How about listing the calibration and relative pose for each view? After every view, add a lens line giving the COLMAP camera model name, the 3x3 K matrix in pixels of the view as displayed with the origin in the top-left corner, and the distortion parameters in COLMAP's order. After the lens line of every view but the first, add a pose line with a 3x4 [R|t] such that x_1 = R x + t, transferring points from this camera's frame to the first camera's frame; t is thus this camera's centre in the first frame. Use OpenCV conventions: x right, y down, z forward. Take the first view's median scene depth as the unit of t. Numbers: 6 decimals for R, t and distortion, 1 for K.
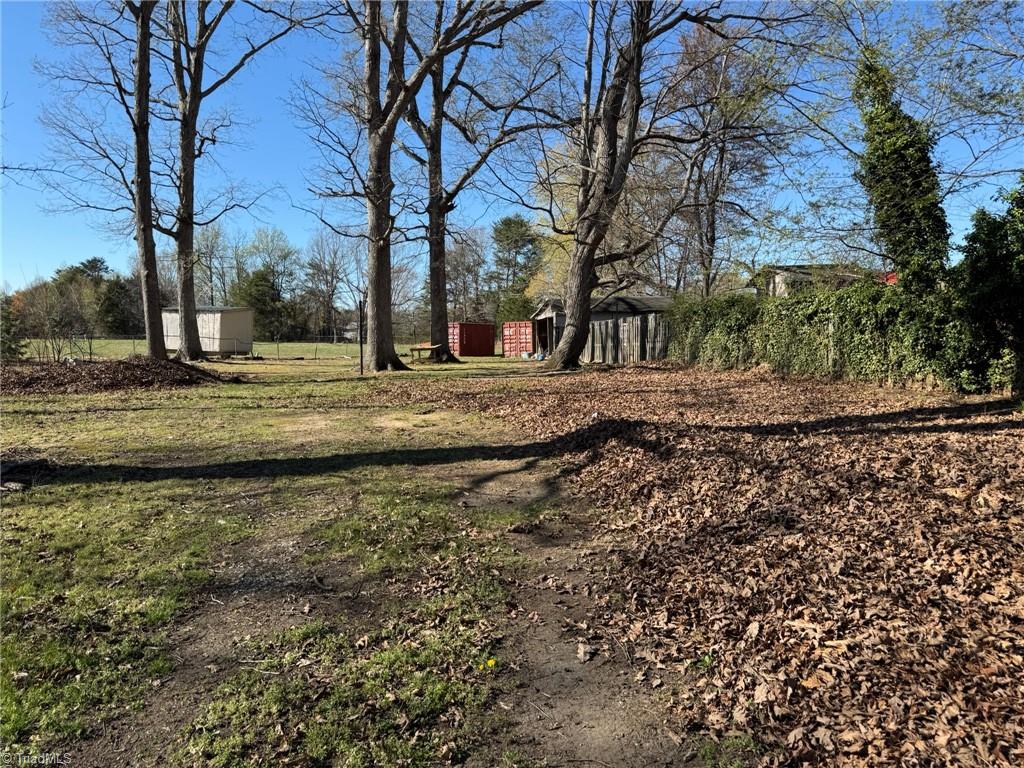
lens RADIAL K [[719.9, 0, 510.9], [0, 719.9, 377.8], [0, 0, 1]] dist [0.077457, -0.093147]
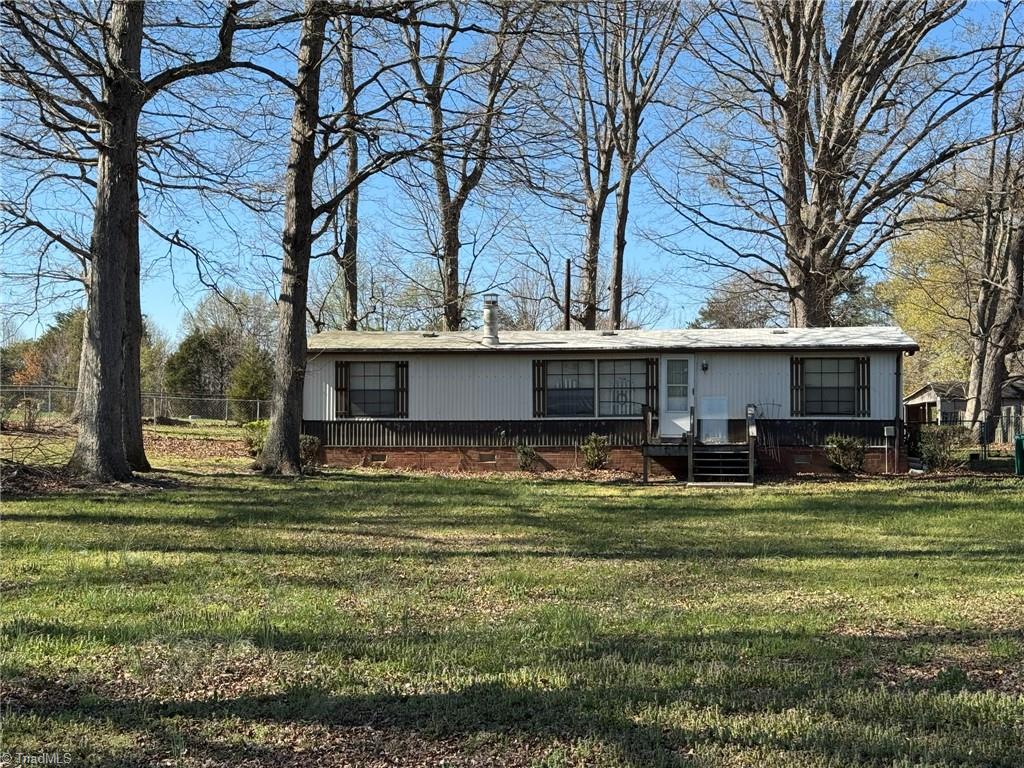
lens RADIAL K [[1528.8, 0, 511.5], [0, 1528.8, 382.4], [0, 0, 1]] dist [0.093095, -0.006766]
pose [[0.991714, 0.017156, -0.127314, -0.422876], [-0.028911, 0.995425, -0.091069, 0.159444], [0.125170, 0.093995, 0.987673, -1.895238]]
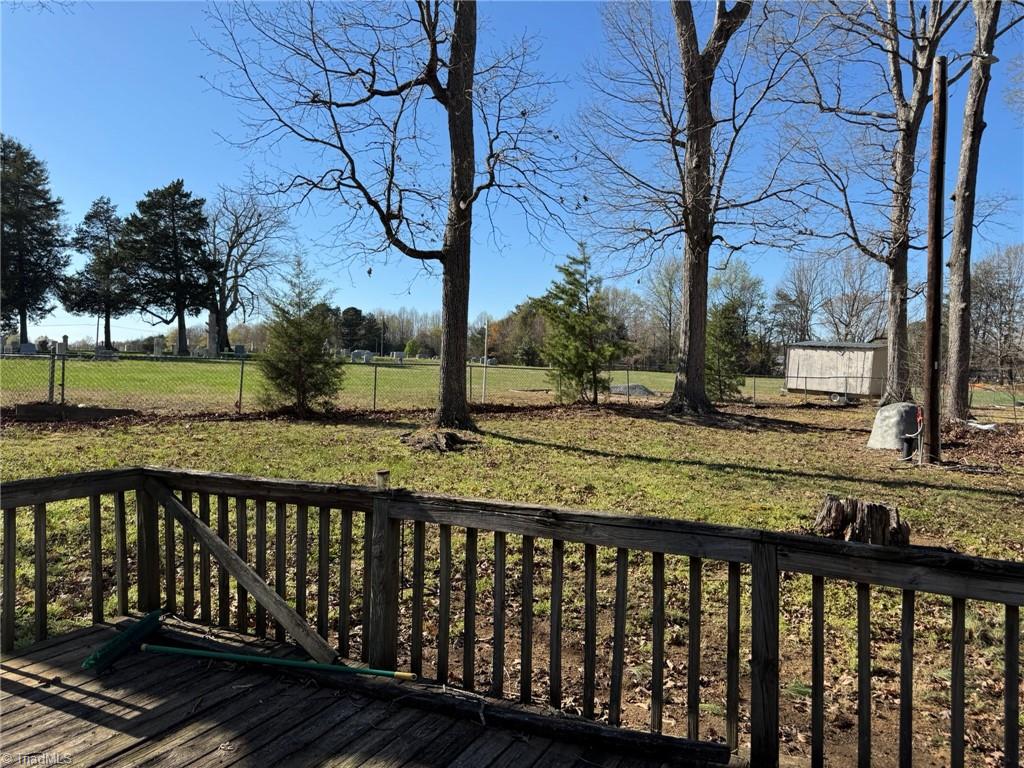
lens RADIAL K [[719.9, 0, 510.9], [0, 719.9, 377.8], [0, 0, 1]] dist [0.077457, -0.093147]
pose [[0.881738, 0.038565, -0.470160, -0.681744], [-0.058560, 0.997892, -0.027972, -0.011436], [0.468090, 0.052197, 0.882138, 0.046360]]
